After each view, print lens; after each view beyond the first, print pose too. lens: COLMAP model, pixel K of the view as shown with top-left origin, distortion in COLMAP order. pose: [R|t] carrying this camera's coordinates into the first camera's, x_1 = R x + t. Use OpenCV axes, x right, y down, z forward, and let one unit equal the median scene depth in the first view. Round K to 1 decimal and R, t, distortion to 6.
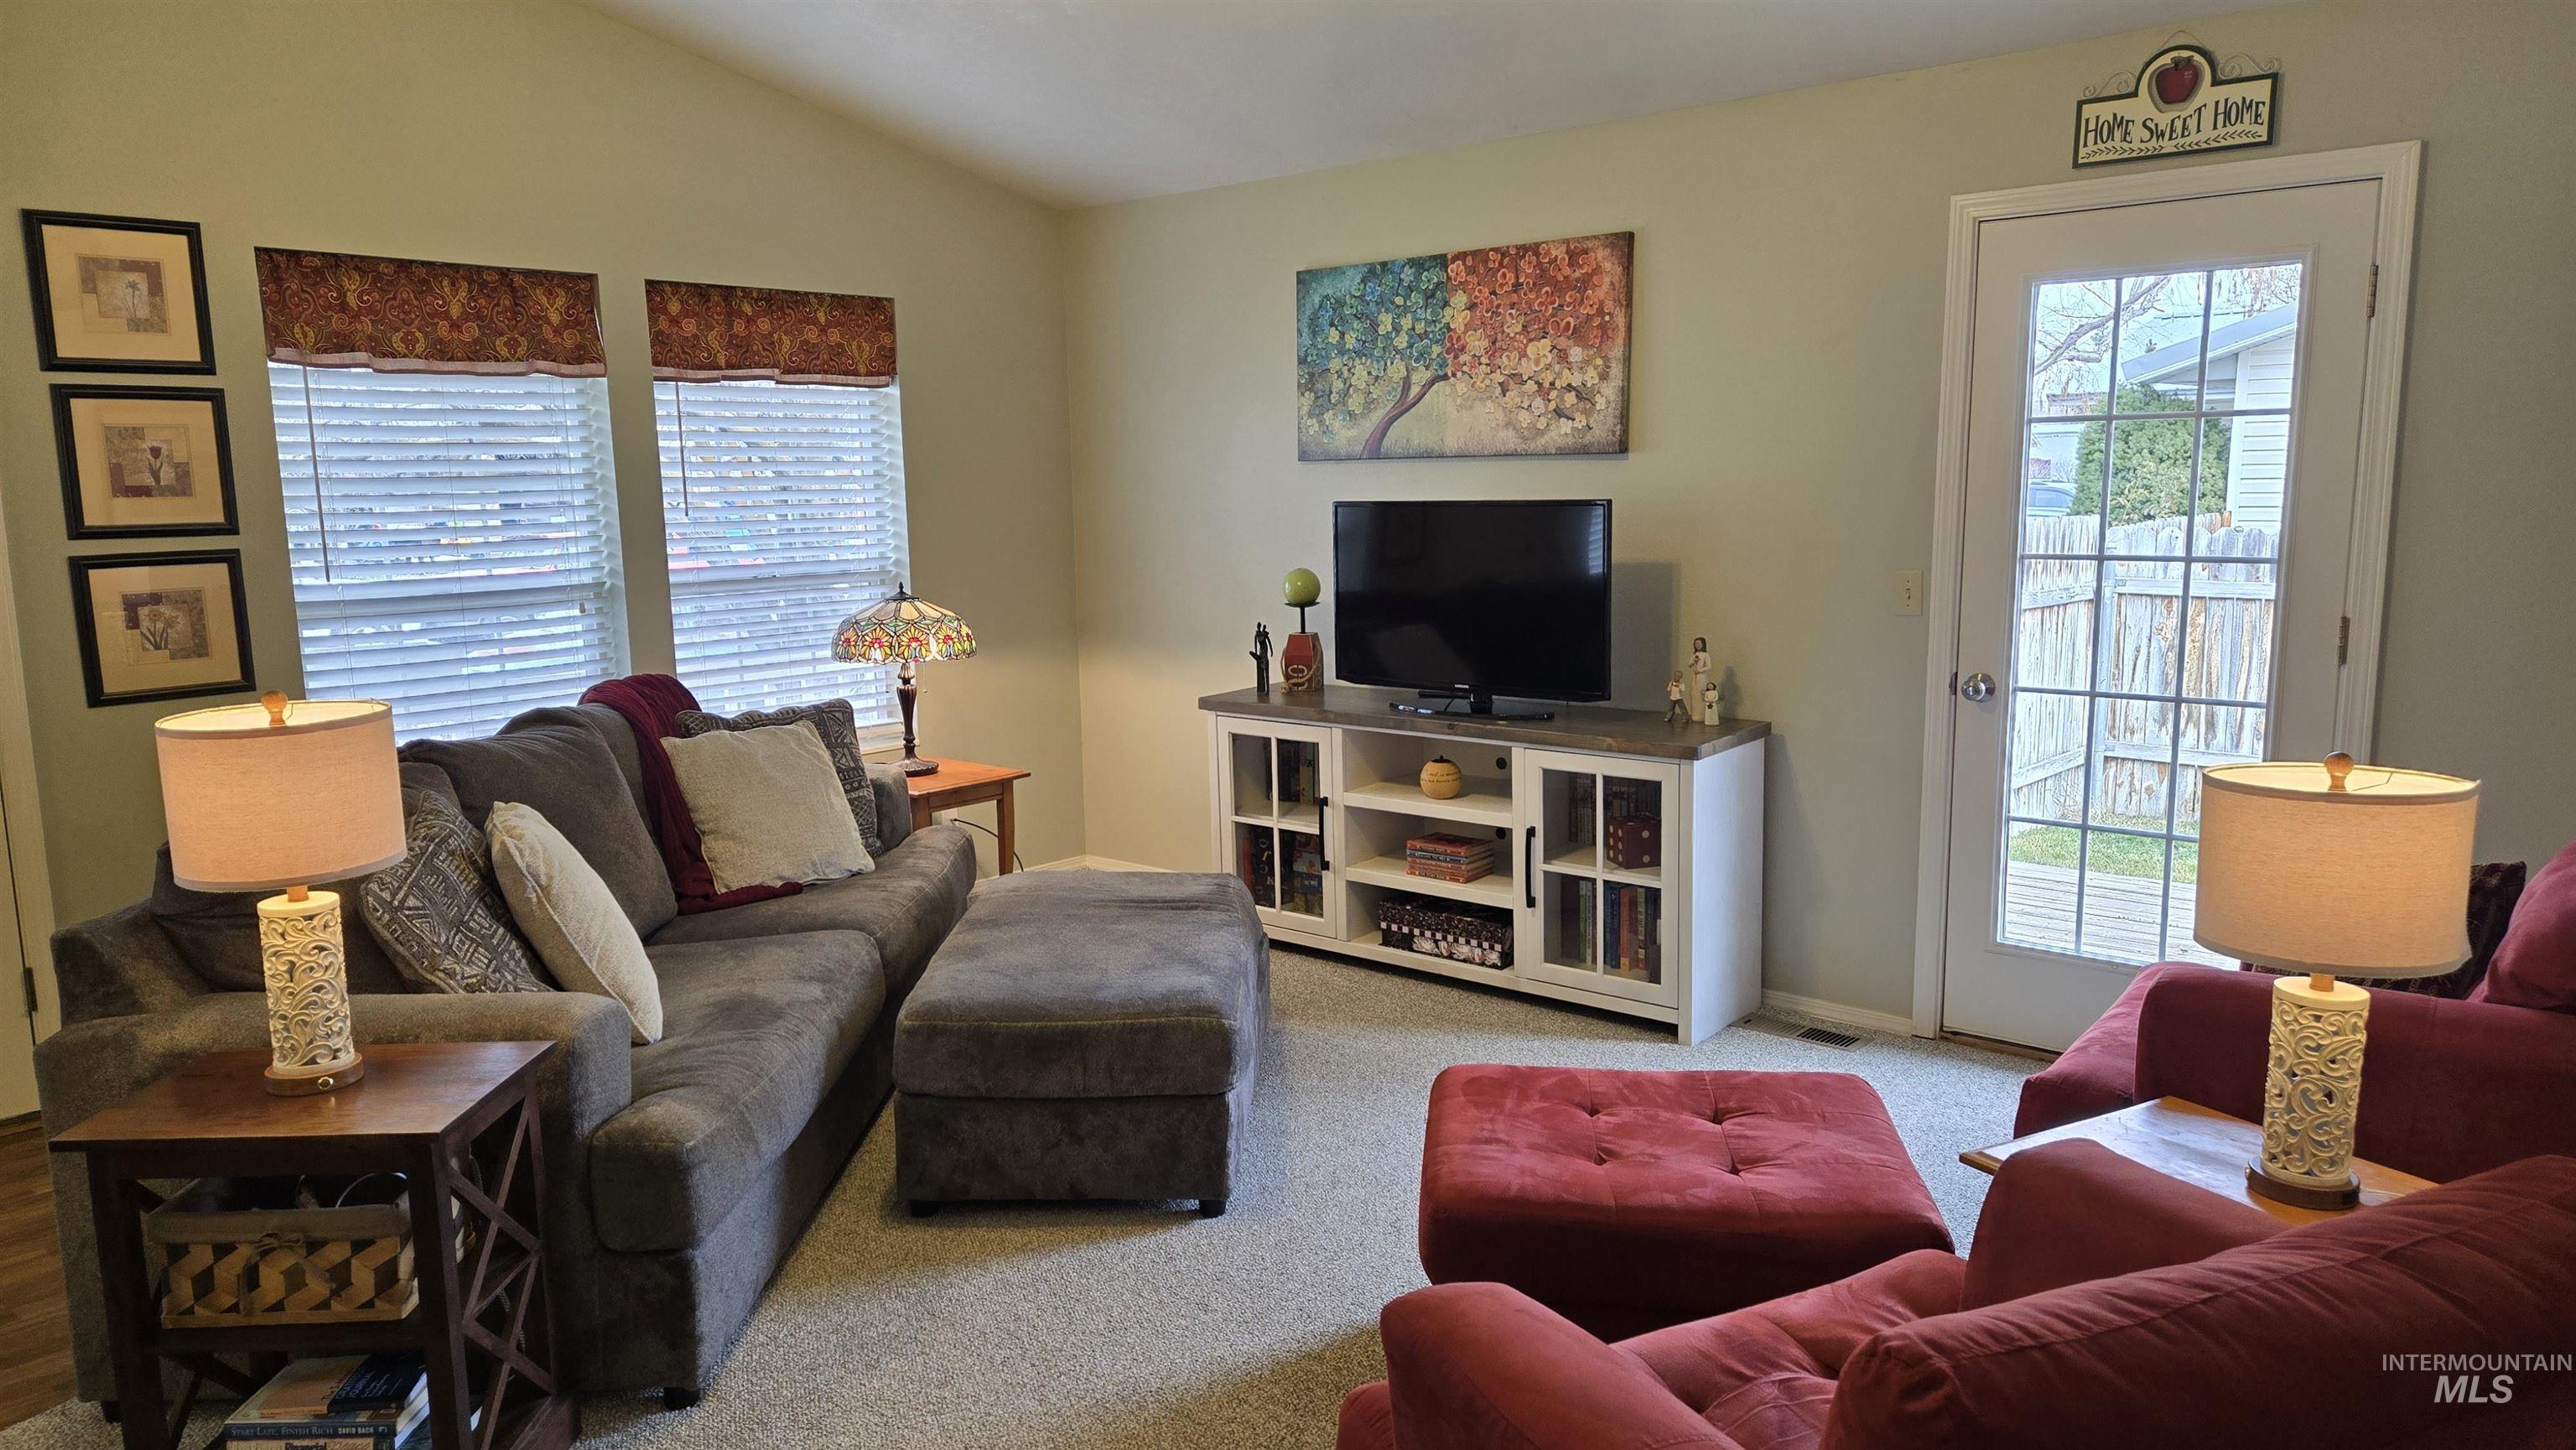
lens RADIAL K [[1746.0, 0, 1285.9], [0, 1746.0, 743.2], [0, 0, 1]] dist [0.088299, -0.083744]
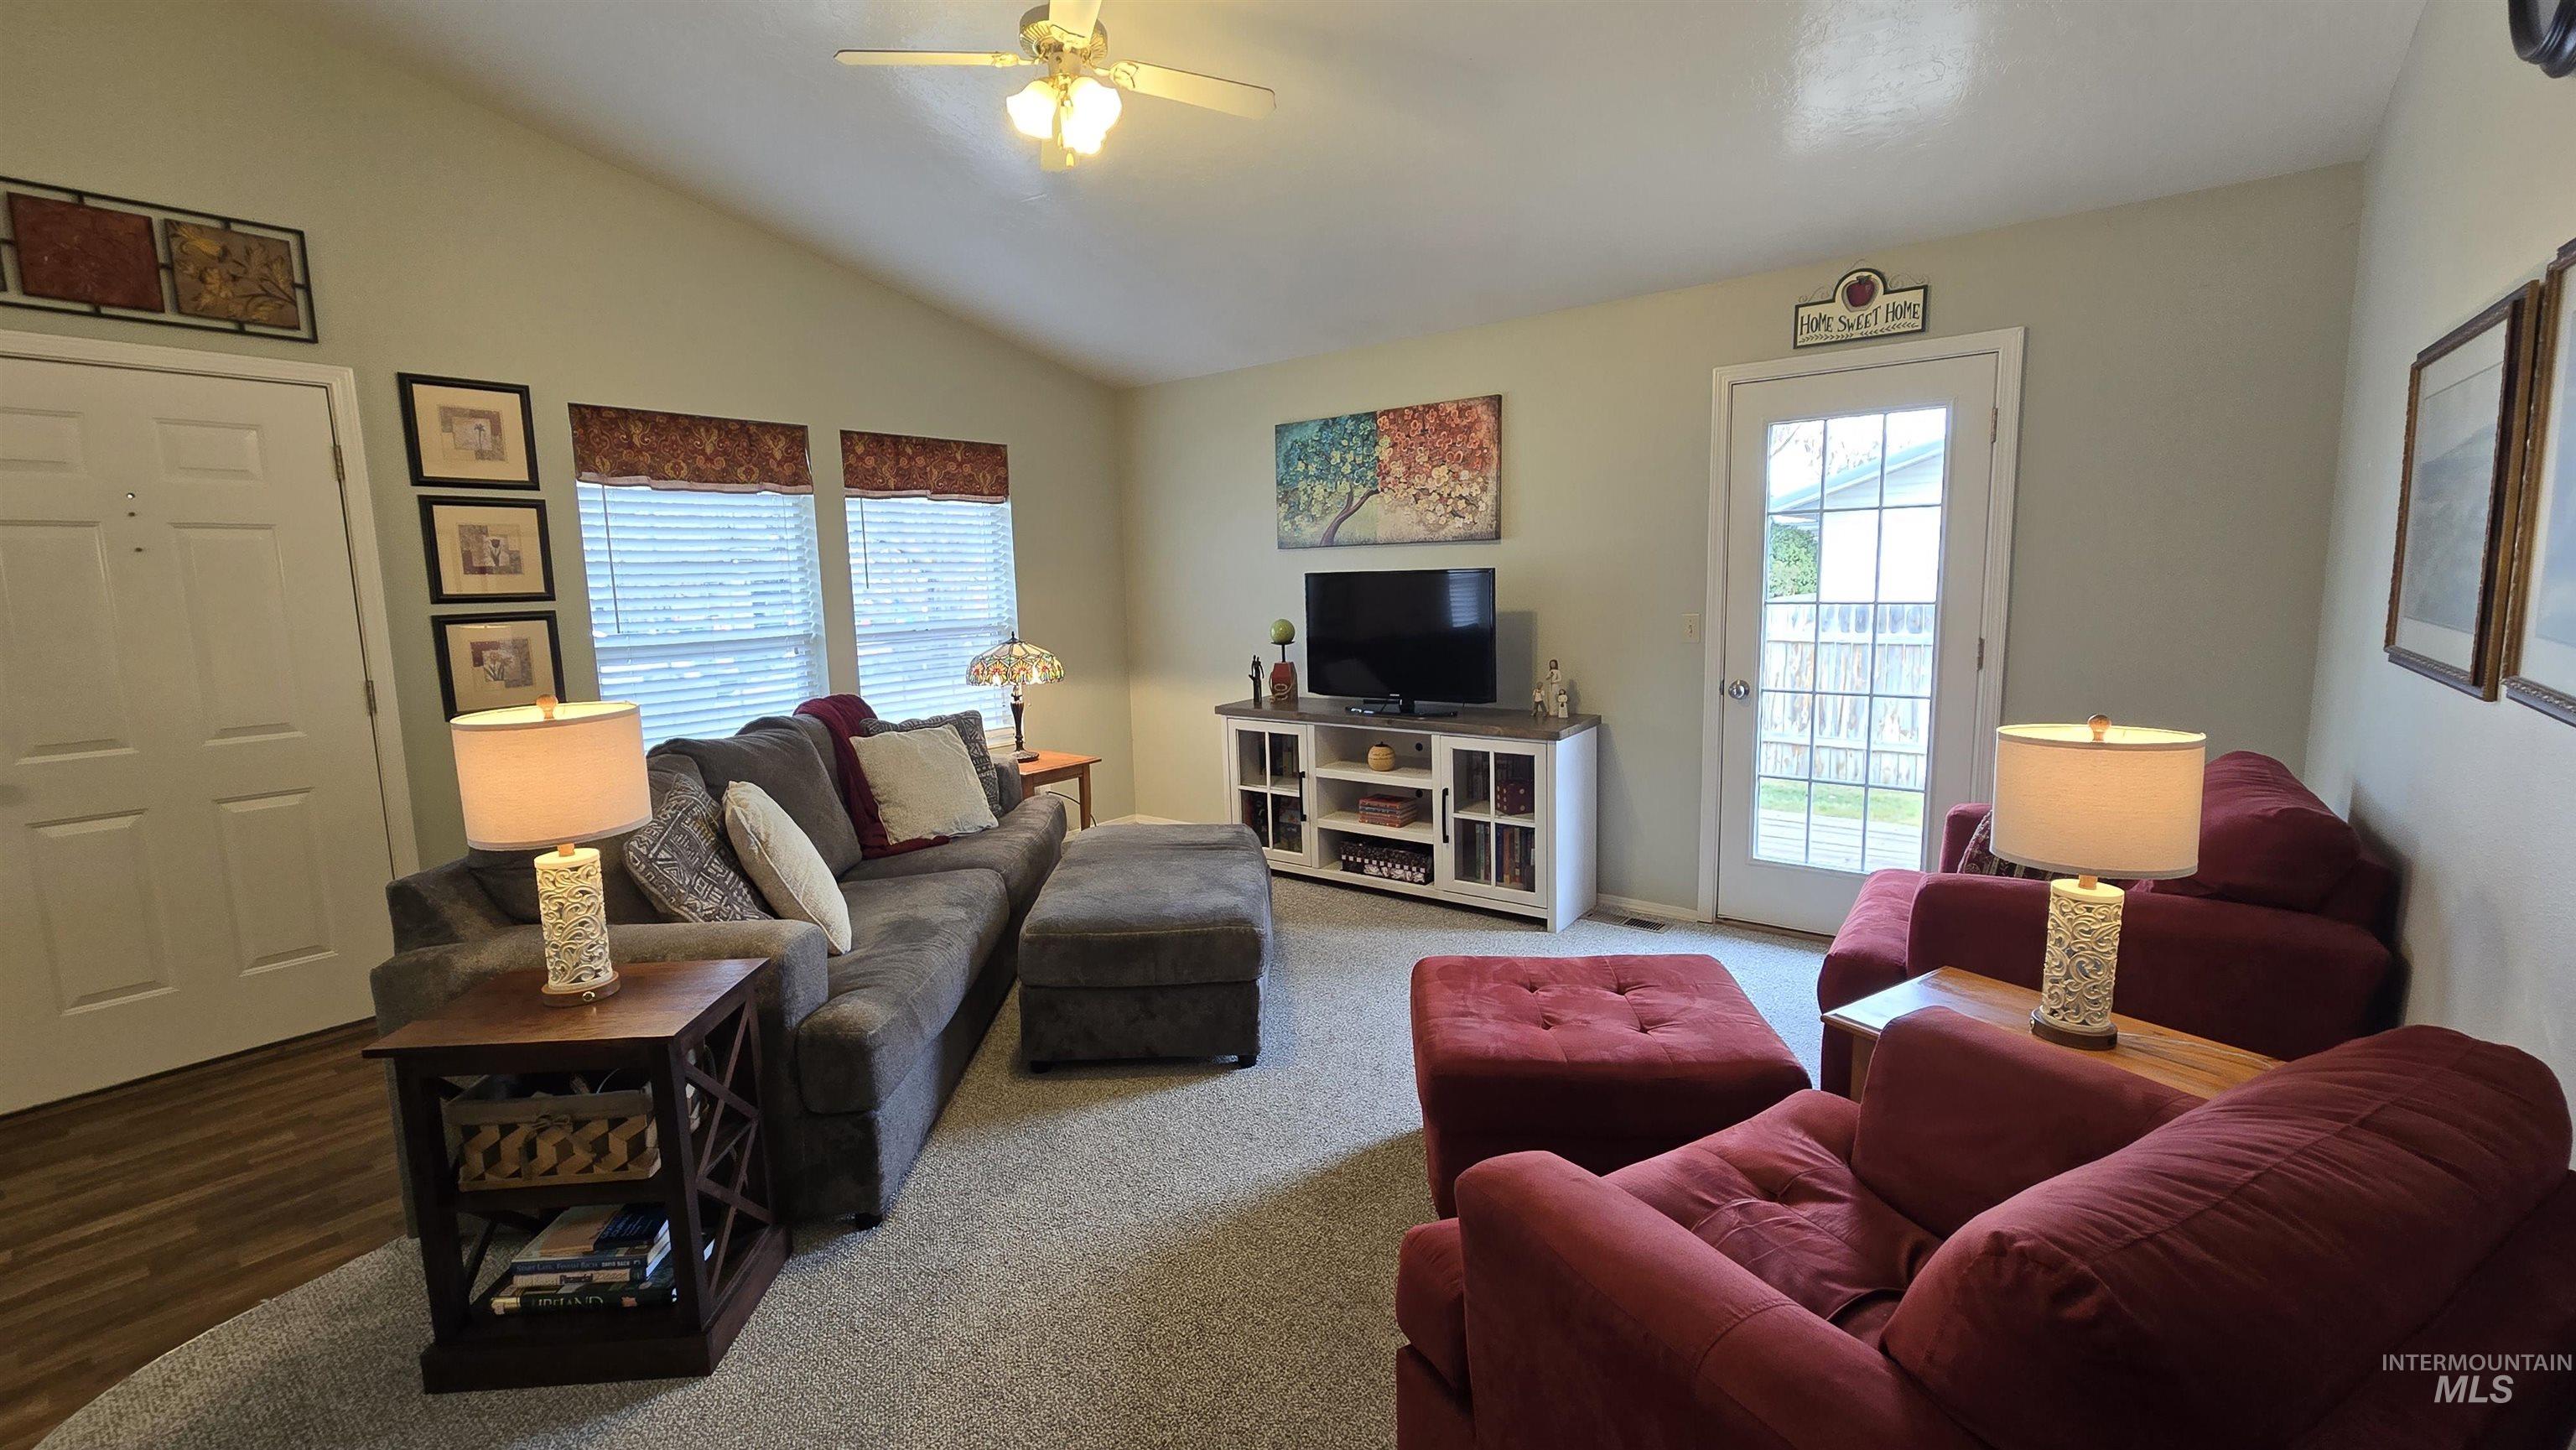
lens RADIAL K [[1043.4, 0, 1288.2], [0, 1043.4, 716.4], [0, 0, 1]] dist [-0.003054, -0.000017]
pose [[0.998415, -0.015032, 0.054232, -0.045820], [0.016612, 0.999447, -0.028795, 0.011550], [-0.053769, 0.029650, 0.998113, 0.139670]]
